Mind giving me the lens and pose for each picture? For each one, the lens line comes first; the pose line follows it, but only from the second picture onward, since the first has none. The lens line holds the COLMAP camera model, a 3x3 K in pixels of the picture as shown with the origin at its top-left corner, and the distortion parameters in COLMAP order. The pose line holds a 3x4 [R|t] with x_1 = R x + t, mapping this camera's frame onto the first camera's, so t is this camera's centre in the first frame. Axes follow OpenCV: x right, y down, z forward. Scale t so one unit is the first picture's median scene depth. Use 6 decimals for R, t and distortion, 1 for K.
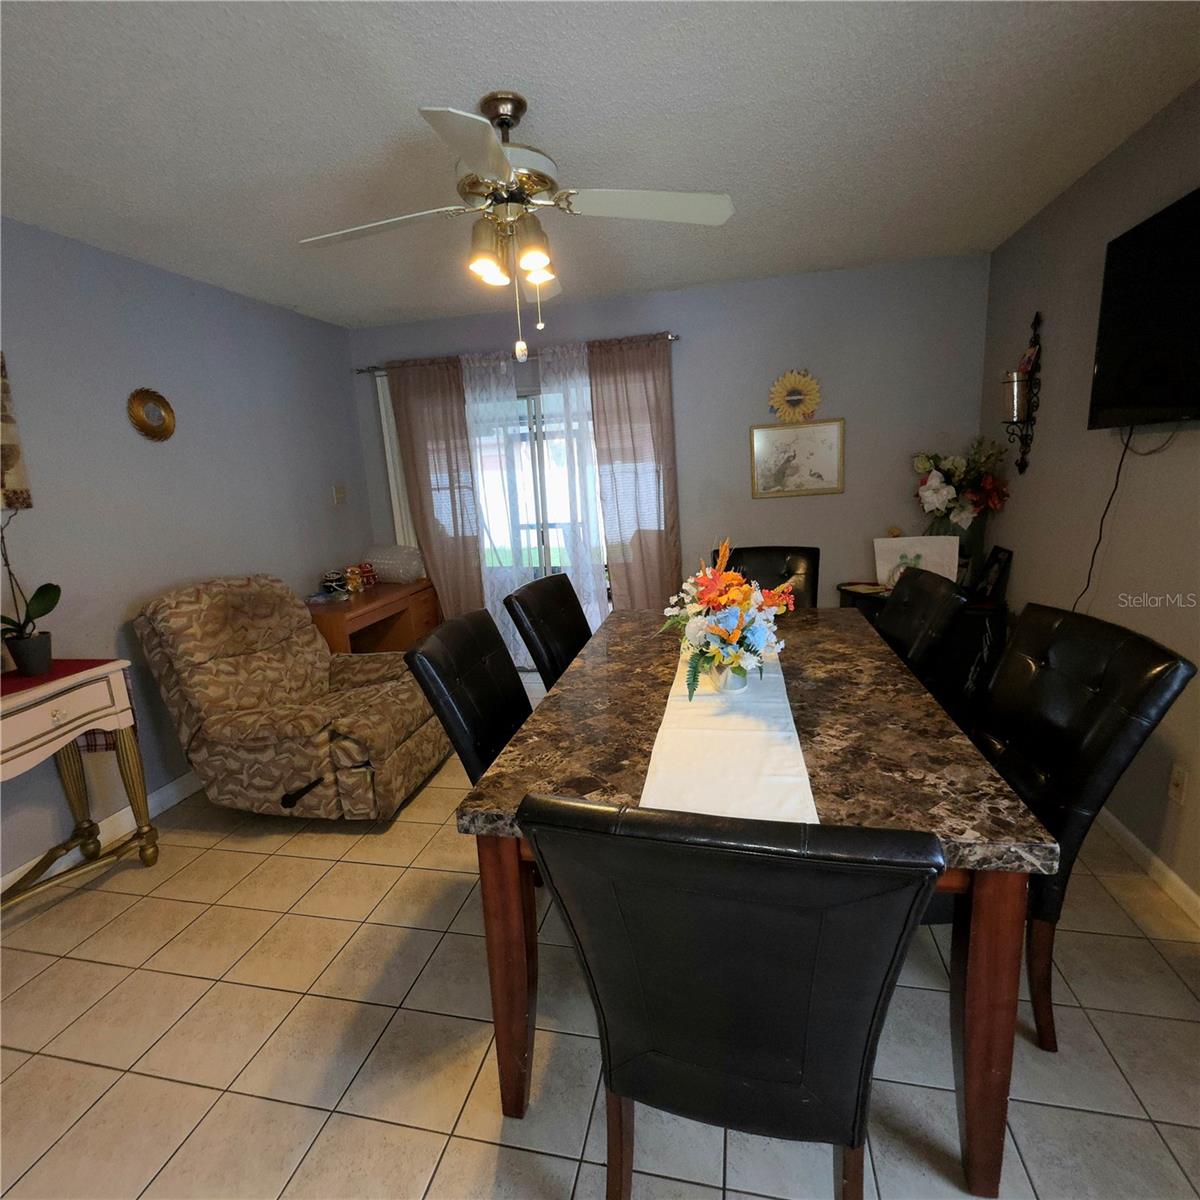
lens RADIAL K [[641.0, 0, 595.4], [0, 641.0, 602.3], [0, 0, 1]] dist [0.001795, -0.001274]
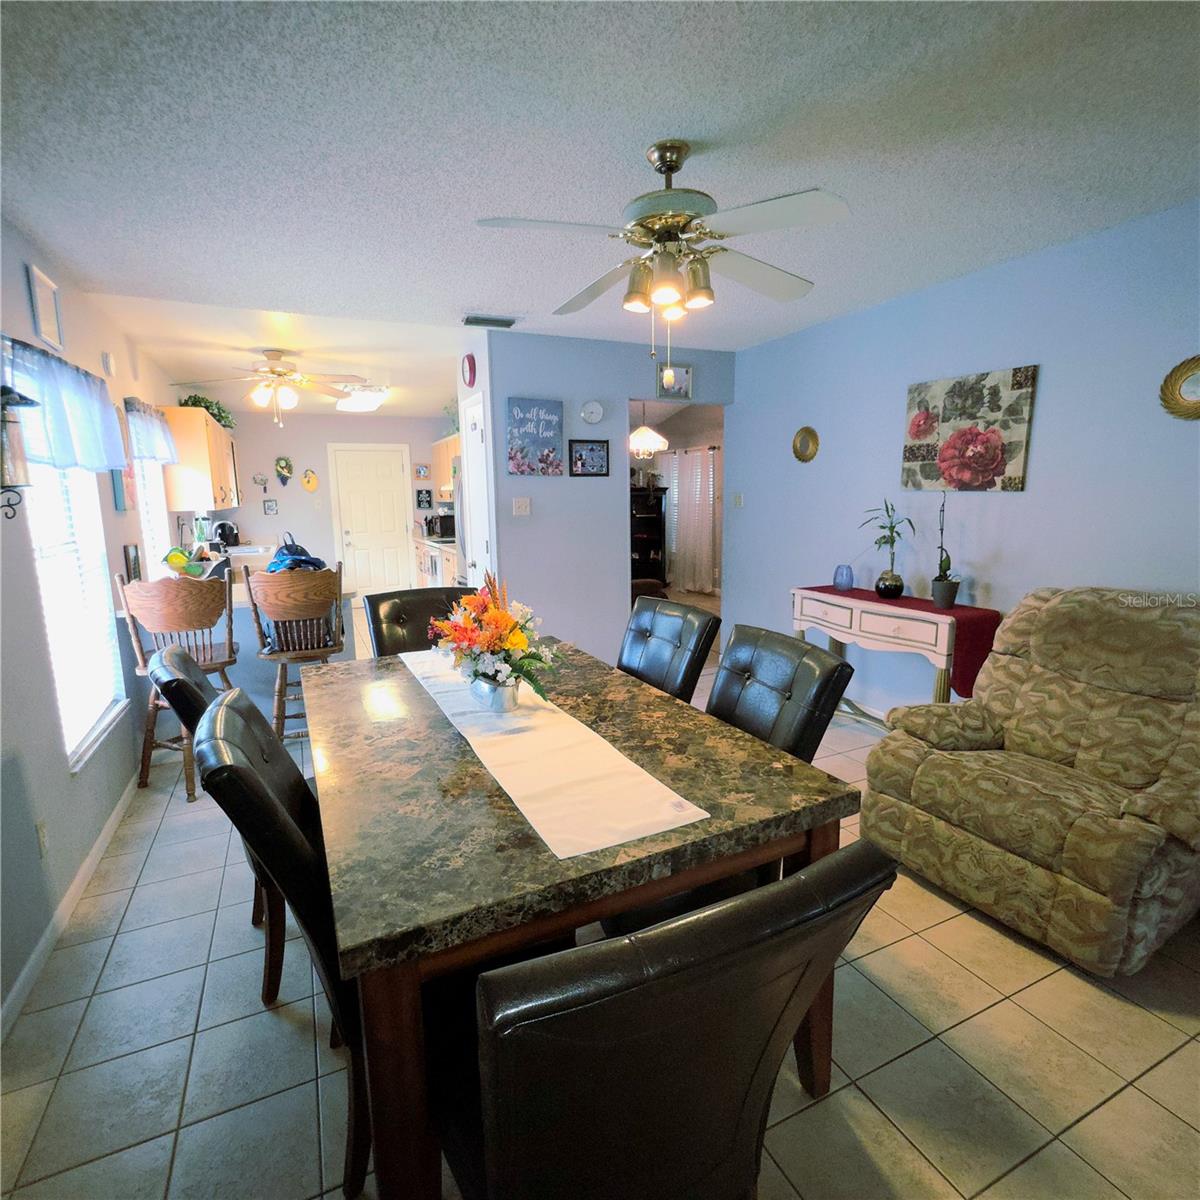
lens RADIAL K [[641.0, 0, 594.9], [0, 641.0, 601.6], [0, 0, 1]] dist [0.001795, -0.001274]
pose [[-0.789140, 0.170714, -0.590013, 0.396352], [-0.062907, 0.933083, 0.354116, -0.246636], [0.610983, 0.316563, -0.725594, 1.074515]]
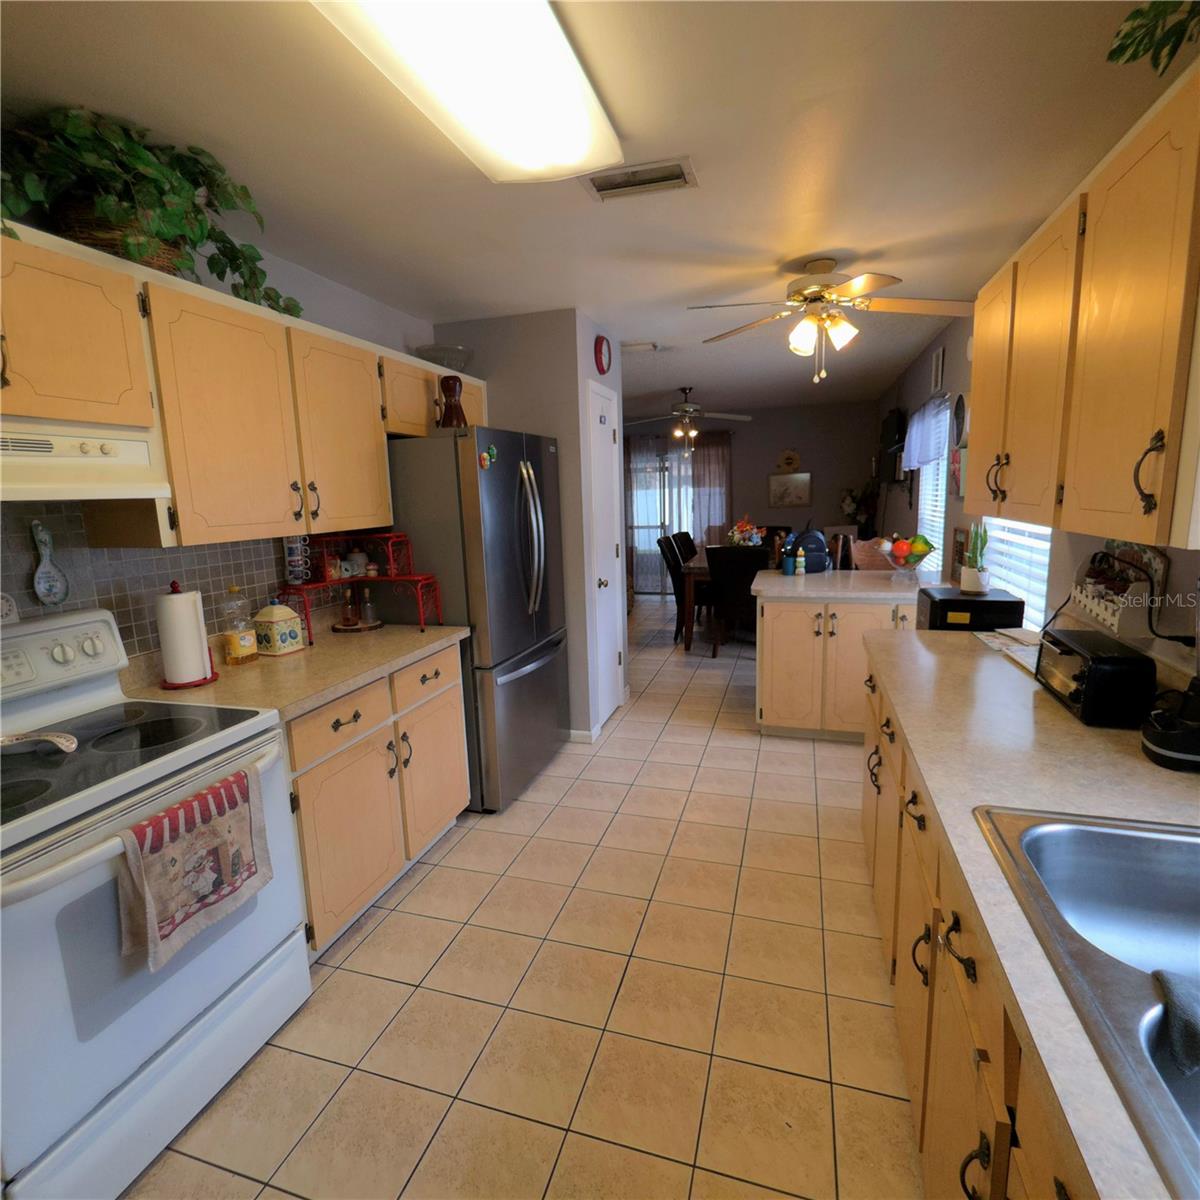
lens RADIAL K [[641.0, 0, 595.4], [0, 641.0, 596.4], [0, 0, 1]] dist [0.001795, -0.001274]
pose [[0.996400, 0.038759, -0.075392, -0.191954], [-0.041653, 0.998439, -0.037200, 0.297241], [0.073832, 0.040207, 0.996460, -1.446006]]
